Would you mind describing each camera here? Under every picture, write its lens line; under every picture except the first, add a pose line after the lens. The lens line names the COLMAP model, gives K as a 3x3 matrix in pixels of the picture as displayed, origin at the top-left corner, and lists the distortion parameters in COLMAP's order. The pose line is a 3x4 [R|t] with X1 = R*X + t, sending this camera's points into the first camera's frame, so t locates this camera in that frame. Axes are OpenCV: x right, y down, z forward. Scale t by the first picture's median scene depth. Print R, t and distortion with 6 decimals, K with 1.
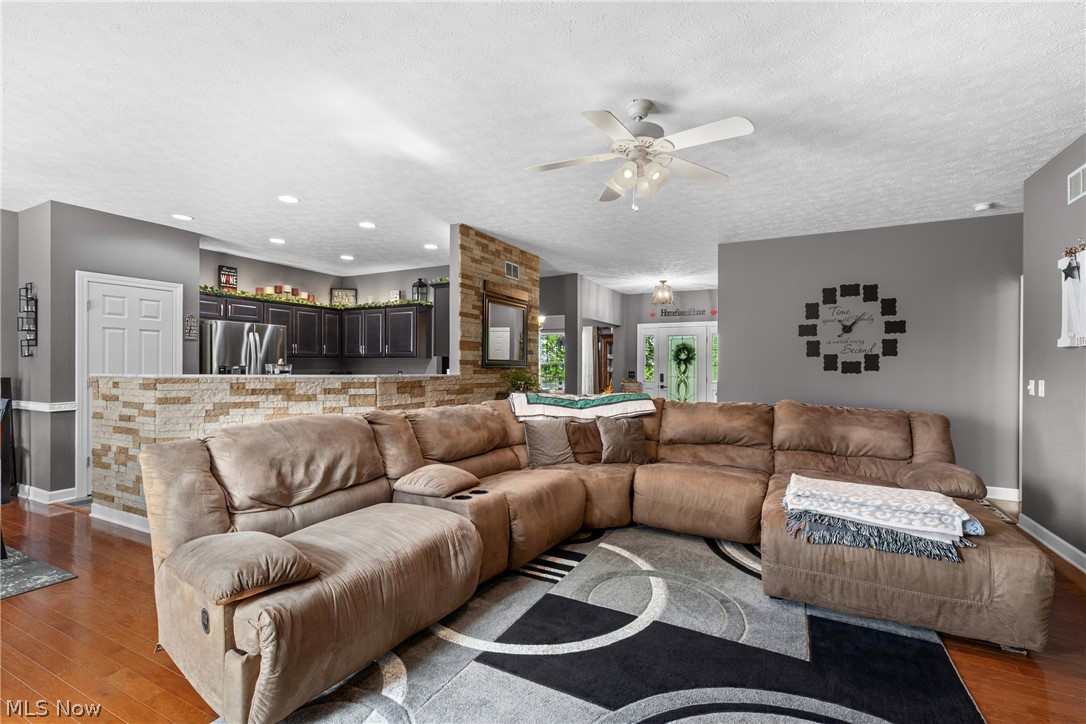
lens RADIAL K [[486.8, 0, 546.6], [0, 486.8, 365.6], [0, 0, 1]] dist [0.007508, -0.001995]
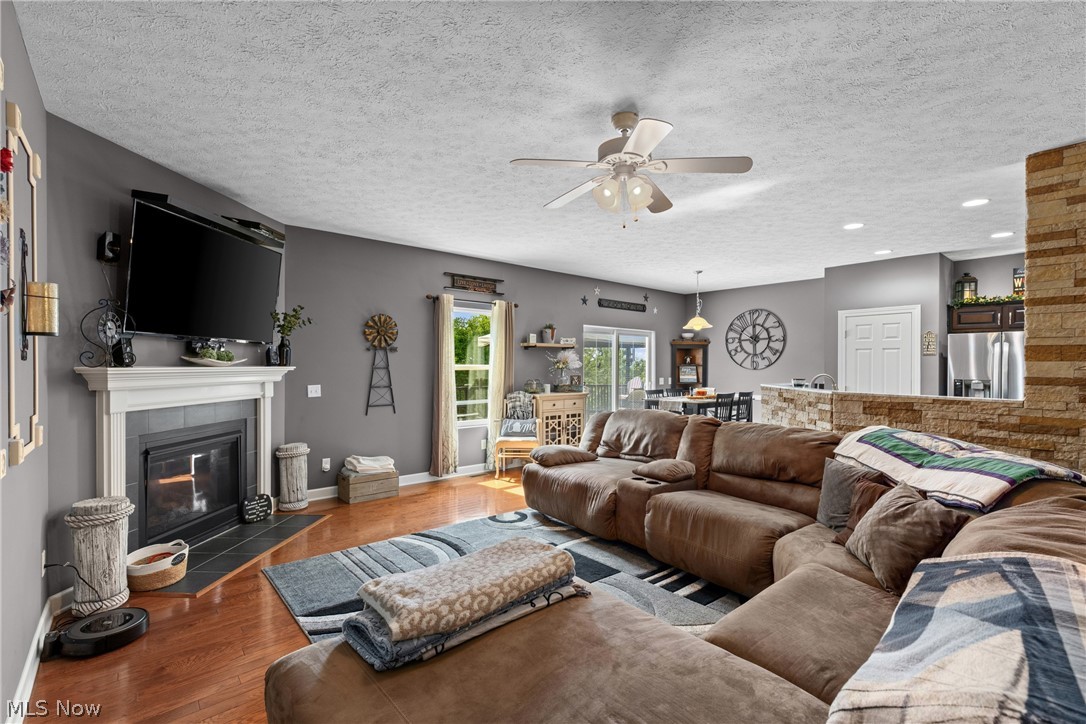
lens RADIAL K [[486.8, 0, 538.3], [0, 486.8, 369.1], [0, 0, 1]] dist [0.007508, -0.001995]
pose [[-0.384857, 0.000745, -0.922976, 0.596255], [-0.006489, 0.999973, 0.003513, -0.019239], [0.922953, 0.007341, -0.384841, 0.631657]]
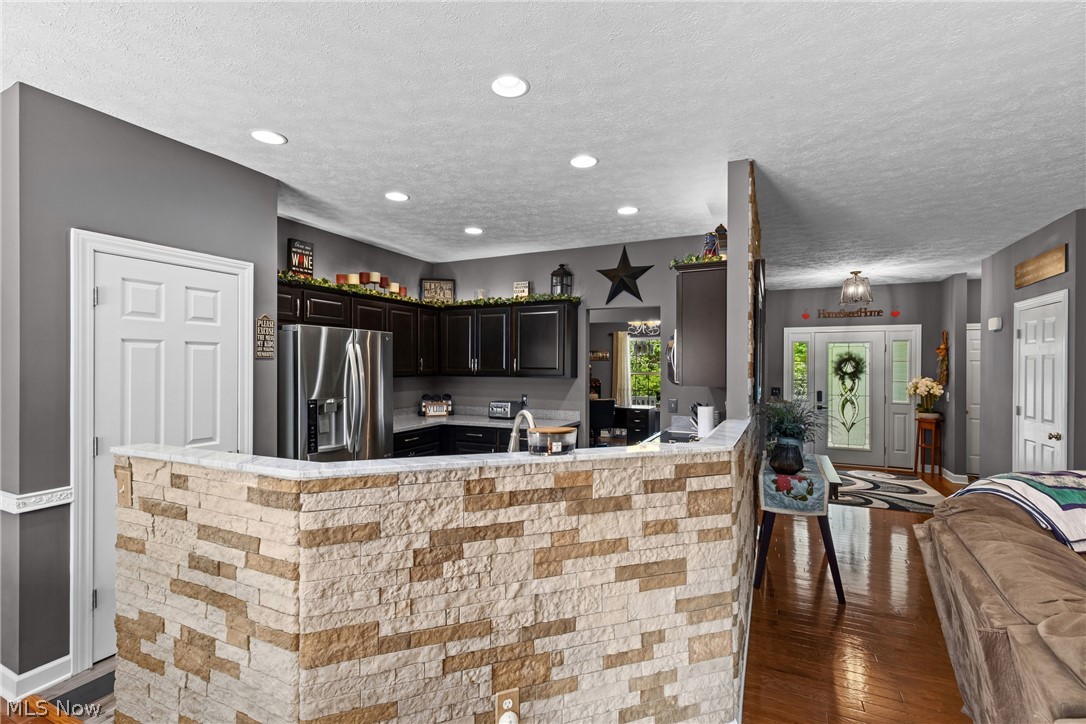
lens RADIAL K [[486.8, 0, 545.9], [0, 486.8, 365.5], [0, 0, 1]] dist [0.007508, -0.001995]
pose [[0.999463, -0.000026, 0.032769, -0.416300], [0.000021, 1.000000, 0.000137, -0.044722], [-0.032769, -0.000136, 0.999463, 0.407896]]
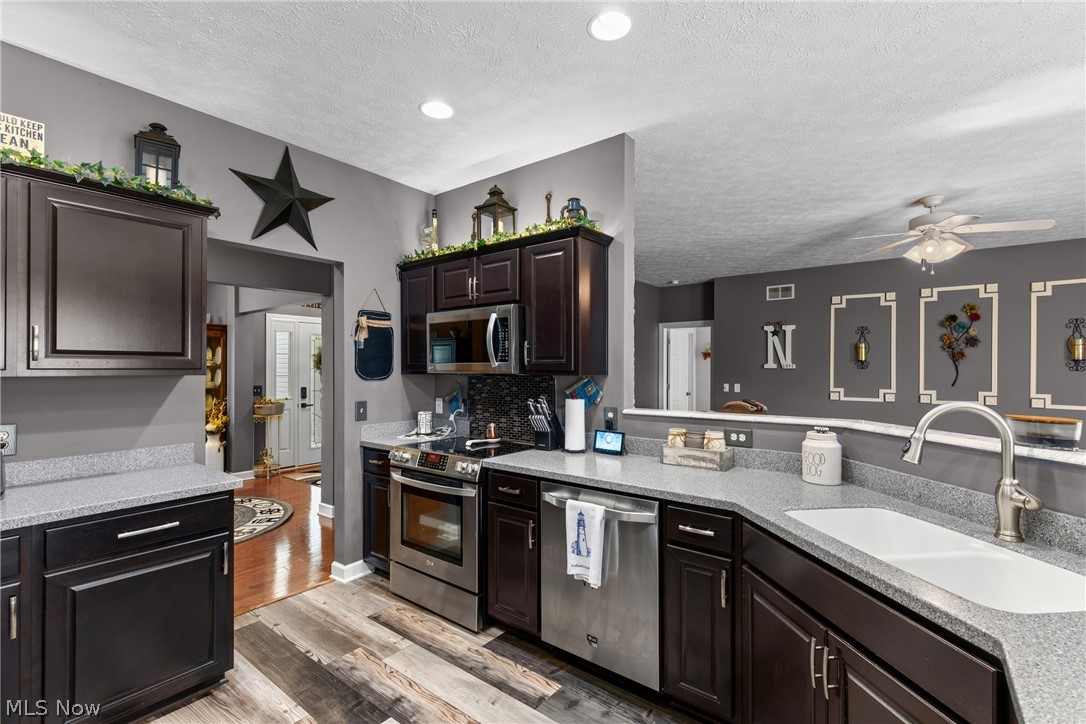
lens RADIAL K [[486.8, 0, 542.9], [0, 486.8, 366.0], [0, 0, 1]] dist [0.007508, -0.001995]
pose [[0.188879, -0.002055, 0.981998, -0.713496], [-0.001993, 0.999995, 0.002476, -0.030421], [-0.981998, -0.002425, 0.188874, 0.940378]]
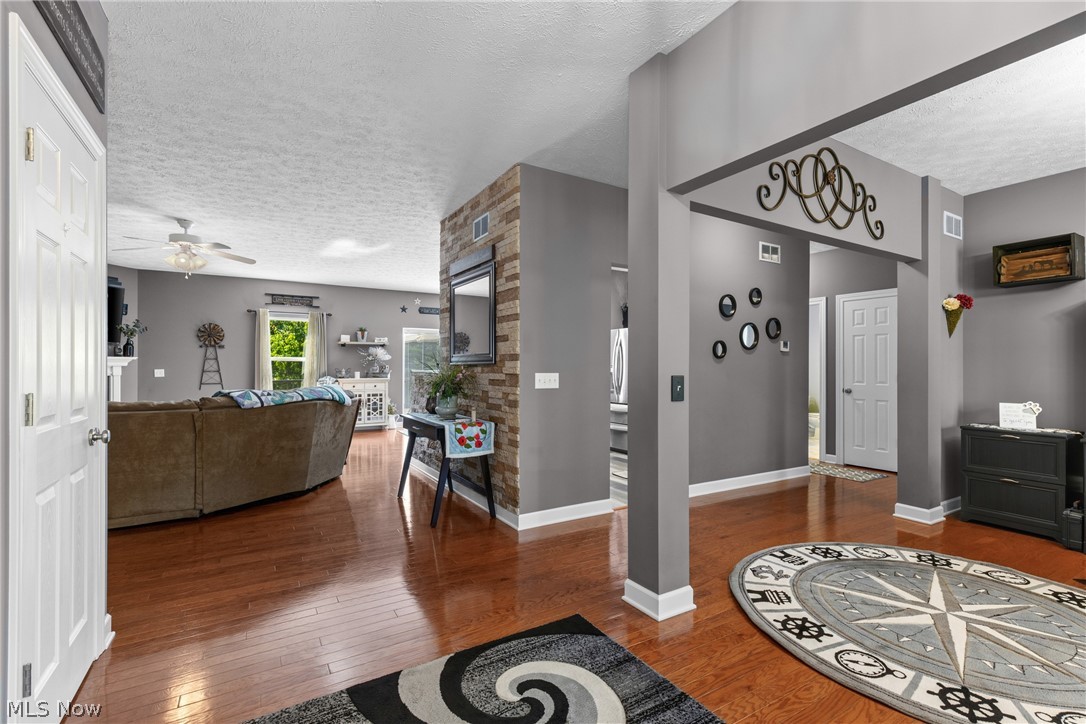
lens RADIAL K [[486.8, 0, 541.5], [0, 486.8, 366.1], [0, 0, 1]] dist [0.007508, -0.001995]
pose [[-0.528610, -0.007691, -0.848830, 0.541594], [-0.004110, 0.999970, -0.006501, 0.012472], [0.848855, 0.000052, -0.528626, 1.623691]]
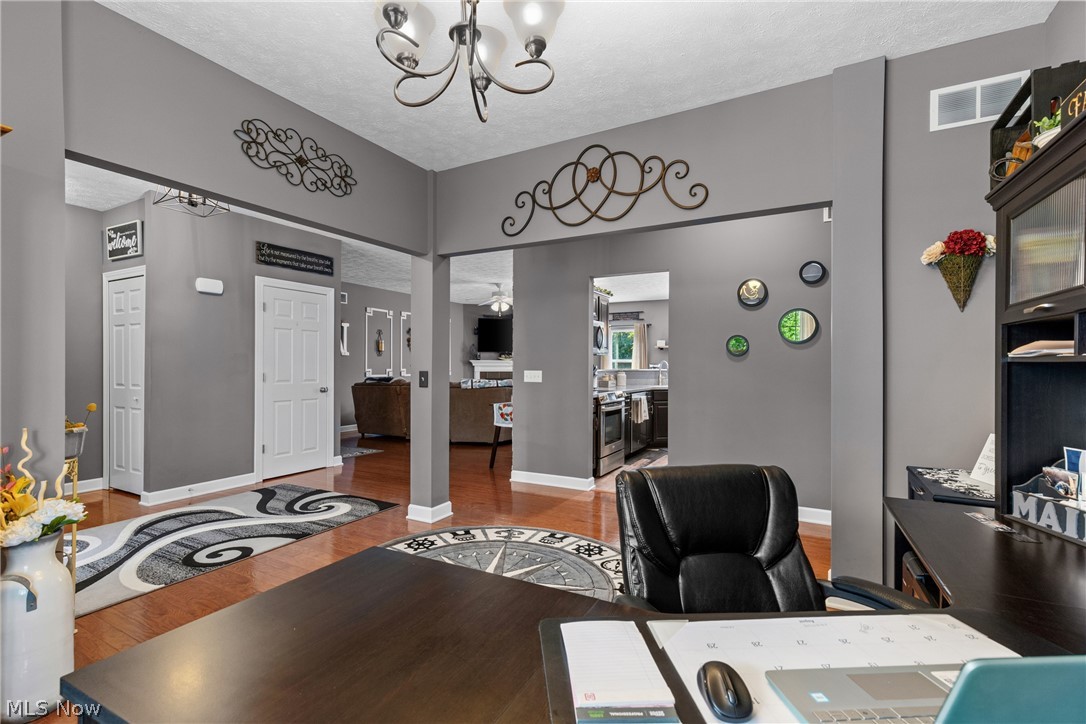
lens RADIAL K [[486.8, 0, 547.2], [0, 486.8, 367.5], [0, 0, 1]] dist [0.007508, -0.001995]
pose [[-0.999679, -0.008467, 0.023879, -0.111808], [-0.008416, 0.999962, 0.002236, 0.009537], [-0.023897, 0.002034, -0.999712, 2.203505]]
